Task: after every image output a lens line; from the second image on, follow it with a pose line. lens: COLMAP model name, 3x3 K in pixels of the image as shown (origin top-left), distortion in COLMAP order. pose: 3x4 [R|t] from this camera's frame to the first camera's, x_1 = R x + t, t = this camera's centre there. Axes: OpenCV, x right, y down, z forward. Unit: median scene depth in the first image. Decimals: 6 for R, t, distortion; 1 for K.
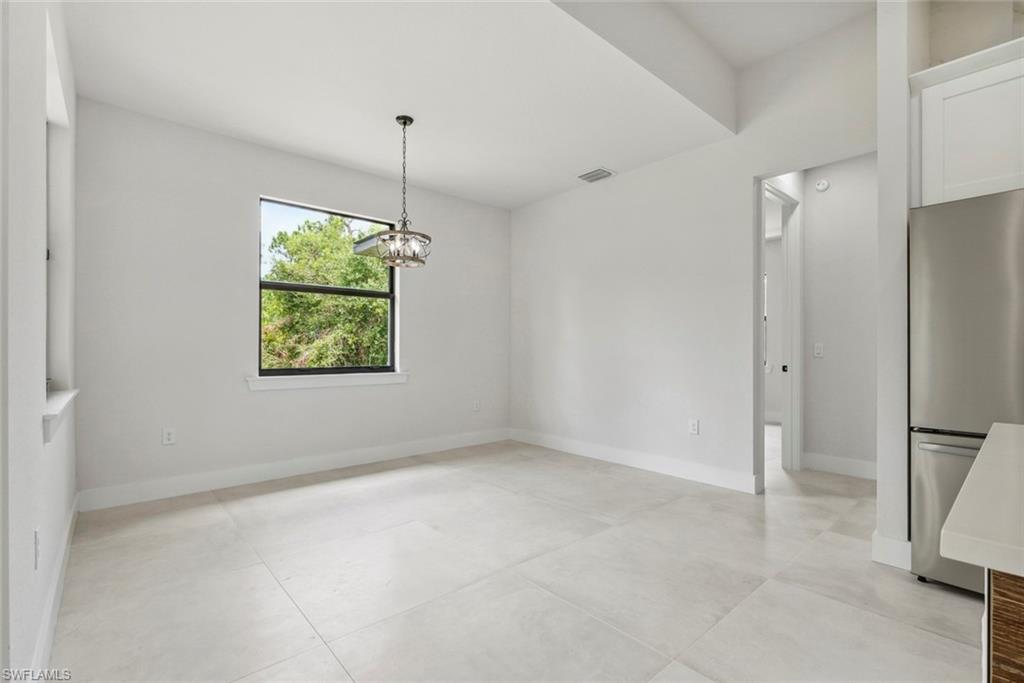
lens RADIAL K [[461.4, 0, 511.0], [0, 461.4, 349.1], [0, 0, 1]] dist [0.000093, 0.000090]
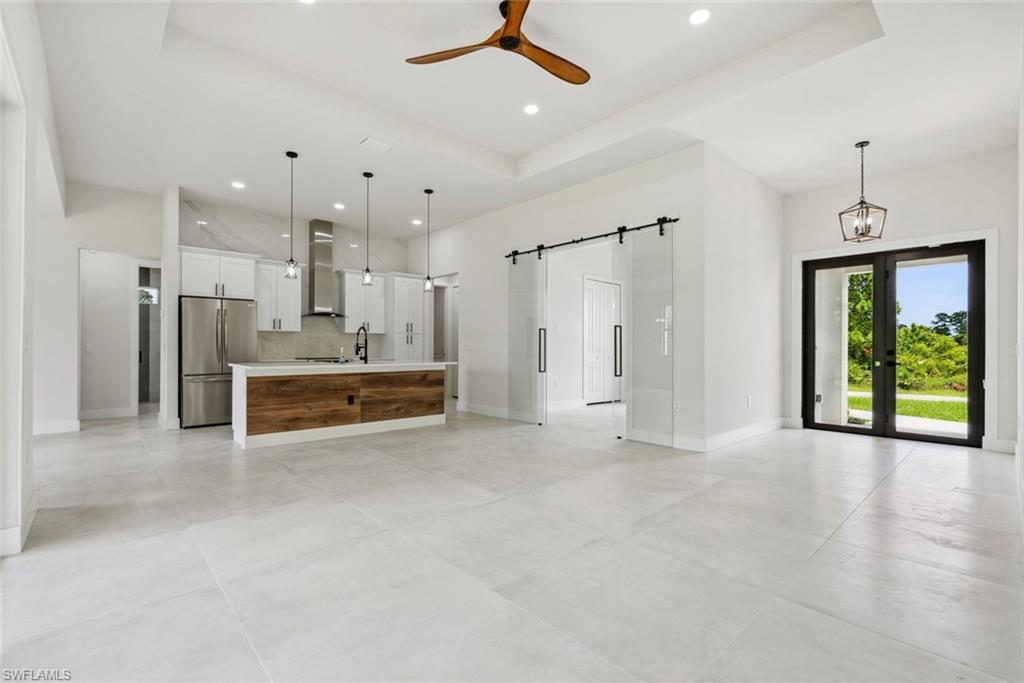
lens RADIAL K [[458.8, 0, 509.3], [0, 458.8, 343.2], [0, 0, 1]] dist [0.000278, 0.000308]
pose [[-0.016549, 0.008482, 0.999827, -0.961934], [-0.002389, 0.999961, -0.008523, -0.002962], [-0.999860, -0.002529, -0.016528, -0.464888]]
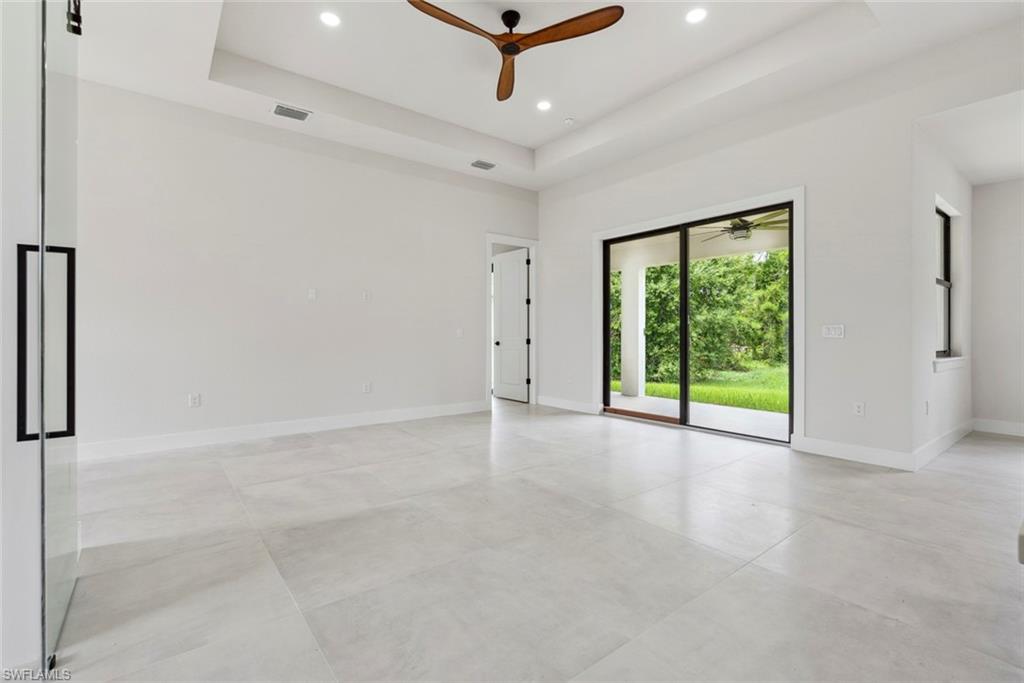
lens RADIAL K [[459.3, 0, 510.0], [0, 459.3, 333.3], [0, 0, 1]] dist [-0.000439, 0.000033]
pose [[-0.056105, -0.004282, -0.998416, 0.597236], [-0.001950, 0.999989, -0.004179, 0.002196], [0.998423, 0.001713, -0.056113, -0.429417]]
